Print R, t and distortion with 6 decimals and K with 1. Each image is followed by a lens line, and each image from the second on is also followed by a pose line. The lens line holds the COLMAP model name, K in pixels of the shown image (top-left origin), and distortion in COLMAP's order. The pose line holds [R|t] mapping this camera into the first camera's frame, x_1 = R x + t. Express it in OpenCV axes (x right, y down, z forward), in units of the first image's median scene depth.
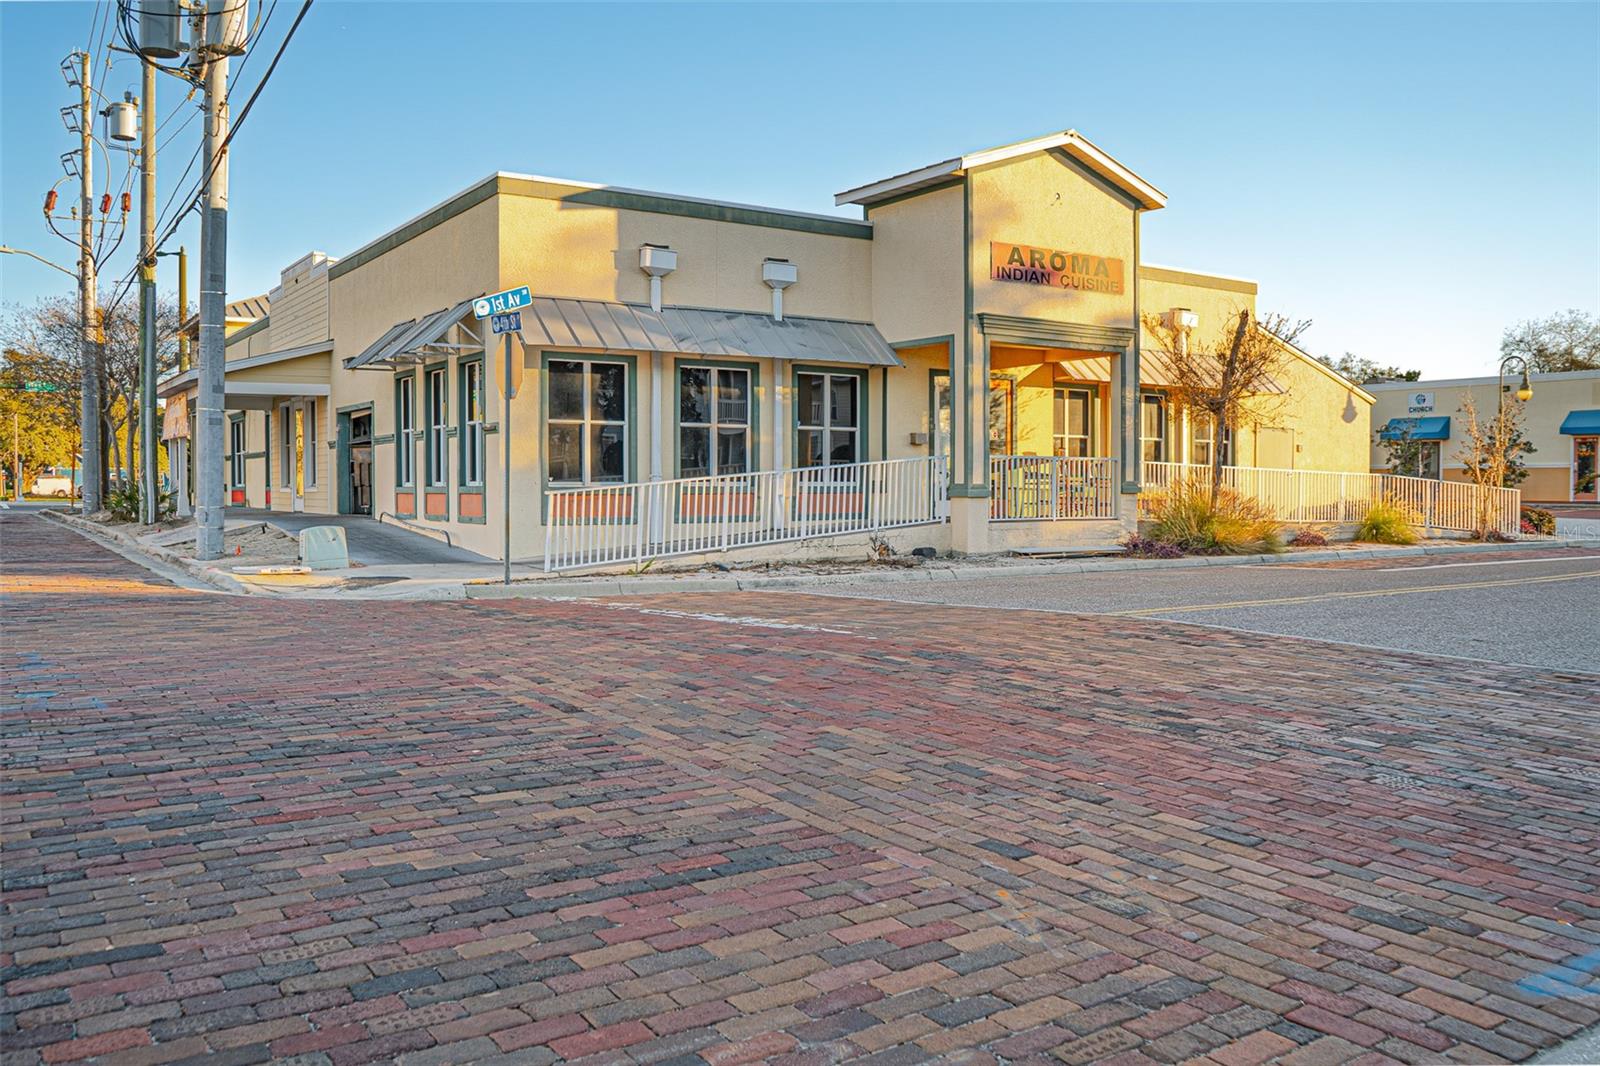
lens RADIAL K [[1264.3, 0, 790.6], [0, 1264.3, 541.7], [0, 0, 1]] dist [-0.021409, 0.010782]
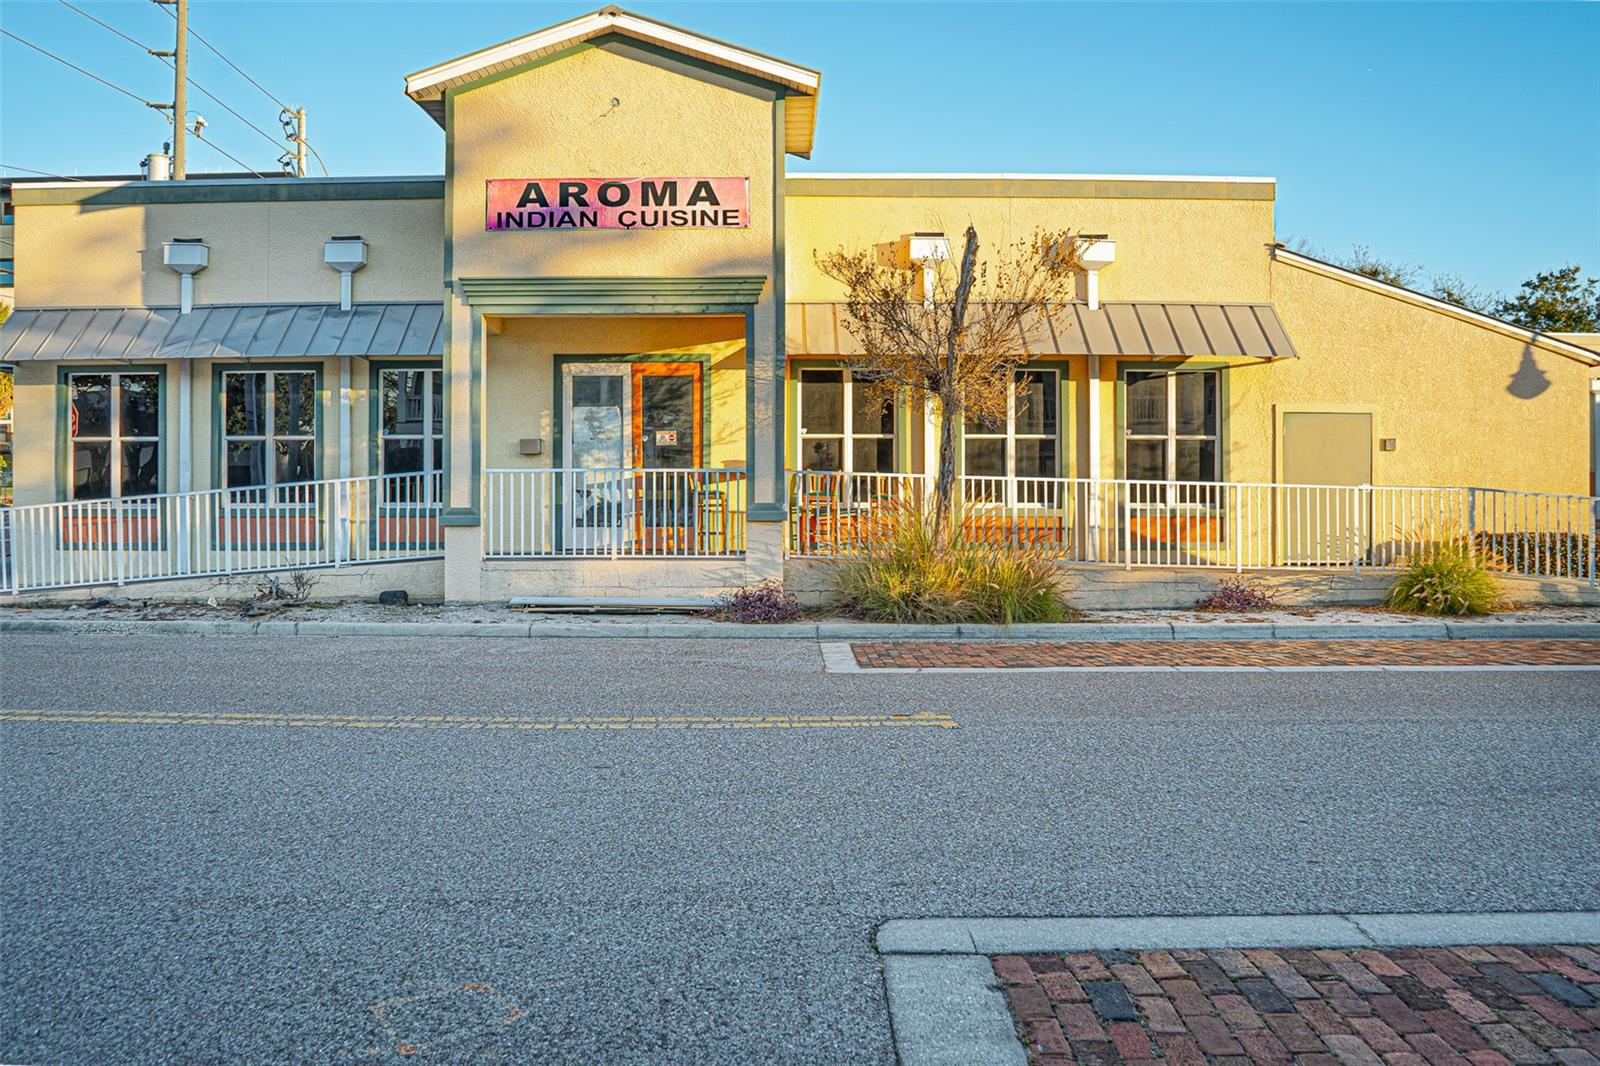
lens RADIAL K [[1264.3, 0, 832.3], [0, 1264.3, 492.3], [0, 0, 1]] dist [-0.021409, 0.010782]
pose [[0.819941, -0.003636, -0.572436, 0.726210], [-0.026513, 0.998666, -0.044319, -0.026359], [0.571833, 0.051516, 0.818751, 0.505140]]
